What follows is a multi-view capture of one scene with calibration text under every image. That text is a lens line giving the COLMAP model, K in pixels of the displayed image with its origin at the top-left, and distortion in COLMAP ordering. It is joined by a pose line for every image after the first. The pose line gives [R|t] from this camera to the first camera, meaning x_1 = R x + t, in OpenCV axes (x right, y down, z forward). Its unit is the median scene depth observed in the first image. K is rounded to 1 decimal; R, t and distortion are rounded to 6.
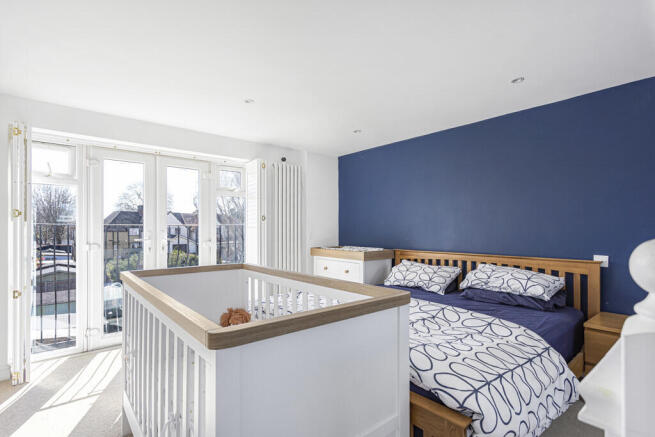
lens RADIAL K [[323.4, 0, 328.7], [0, 323.4, 236.6], [0, 0, 1]] dist [-0.000232, -0.001395]
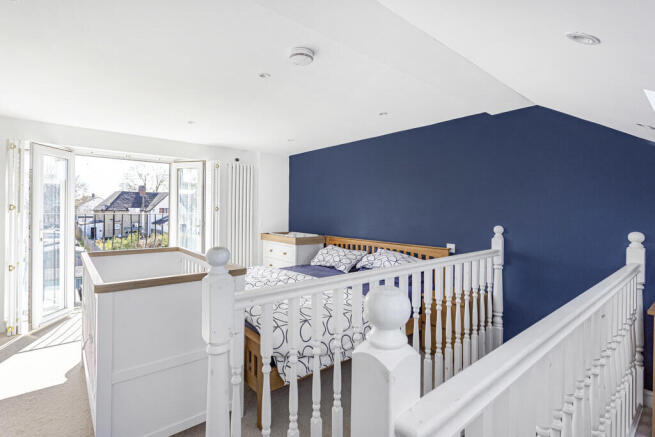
lens RADIAL K [[317.7, 0, 327.5], [0, 317.7, 218.5], [0, 0, 1]] dist [-0.000760, 0.000829]
pose [[0.999930, 0.011805, -0.000853, 0.237635], [-0.011803, 0.999927, 0.002603, -0.031942], [0.000883, -0.002593, 0.999996, -0.218525]]
